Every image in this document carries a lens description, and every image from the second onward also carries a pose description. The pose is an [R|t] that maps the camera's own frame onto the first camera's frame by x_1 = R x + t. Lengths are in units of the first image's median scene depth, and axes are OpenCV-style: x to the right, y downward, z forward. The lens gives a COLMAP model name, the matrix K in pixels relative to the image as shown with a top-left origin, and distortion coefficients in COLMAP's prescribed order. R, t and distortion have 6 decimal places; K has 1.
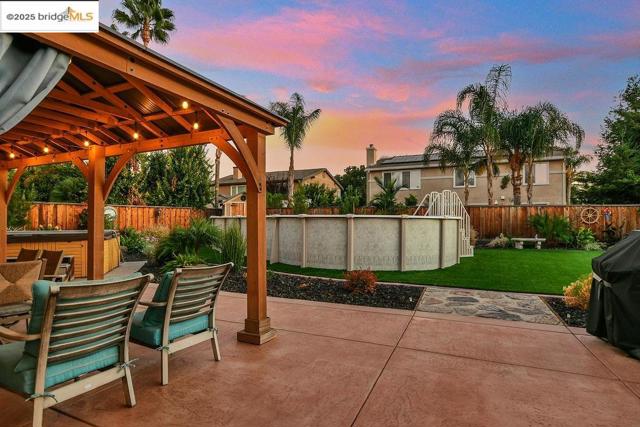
lens RADIAL K [[339.4, 0, 320.0], [0, 339.4, 213.5], [0, 0, 1]] dist [-0.019307, 0.000481]
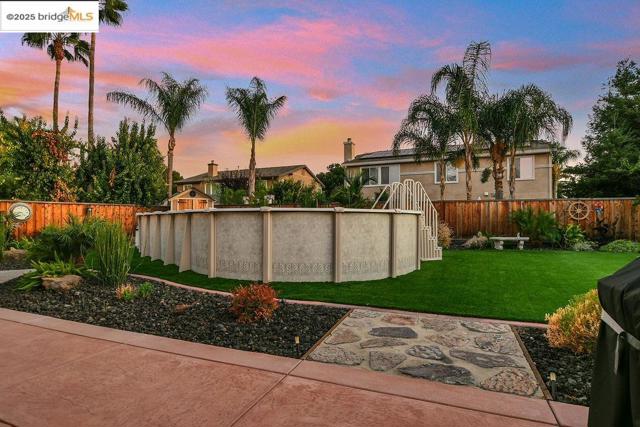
lens RADIAL K [[339.4, 0, 320.0], [0, 339.4, 213.5], [0, 0, 1]] dist [-0.019307, 0.000481]
pose [[0.999650, -0.005060, 0.025982, 0.096699], [0.005047, 0.999987, 0.000544, 0.008627], [-0.025985, -0.000413, 0.999662, 0.128596]]
